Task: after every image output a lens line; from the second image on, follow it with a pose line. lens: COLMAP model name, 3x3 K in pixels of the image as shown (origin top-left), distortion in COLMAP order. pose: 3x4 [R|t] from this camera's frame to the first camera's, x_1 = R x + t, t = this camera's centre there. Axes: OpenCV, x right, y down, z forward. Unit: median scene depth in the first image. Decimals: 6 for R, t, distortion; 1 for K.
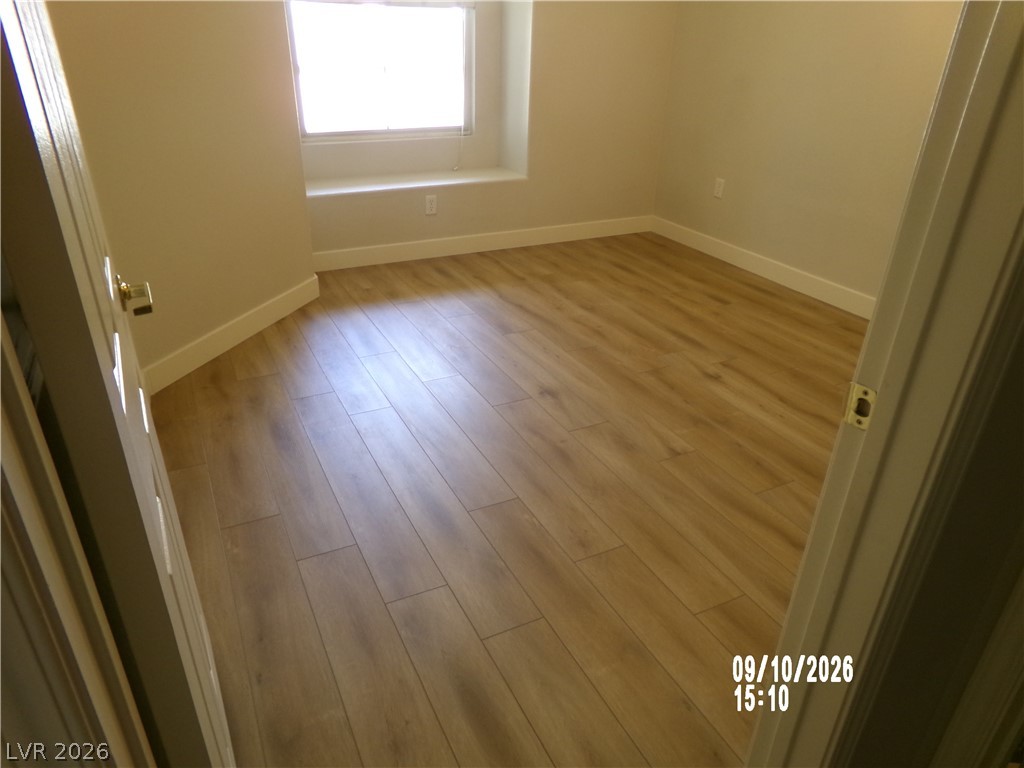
lens RADIAL K [[712.6, 0, 505.5], [0, 712.6, 386.9], [0, 0, 1]] dist [-0.052510, 0.101092]
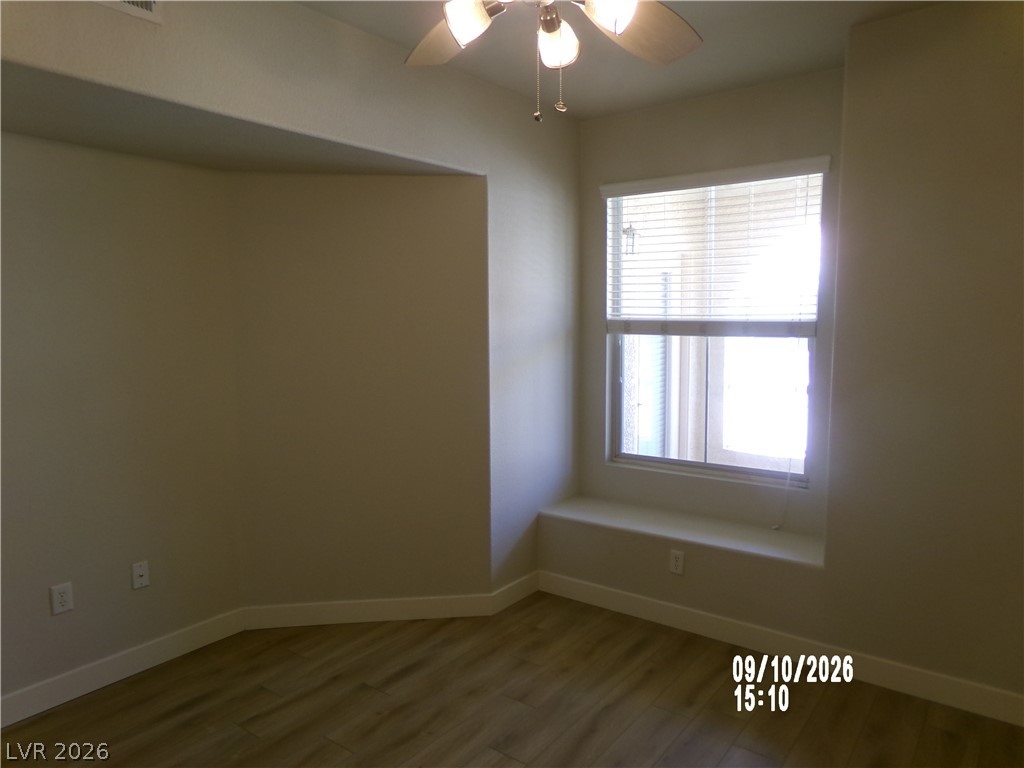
lens RADIAL K [[712.6, 0, 514.4], [0, 712.6, 383.2], [0, 0, 1]] dist [-0.052510, 0.101092]
pose [[0.448134, 0.066009, -0.891526, 0.544405], [-0.398439, 0.907488, -0.133088, -0.278699], [0.800264, 0.414861, 0.432976, 0.460271]]
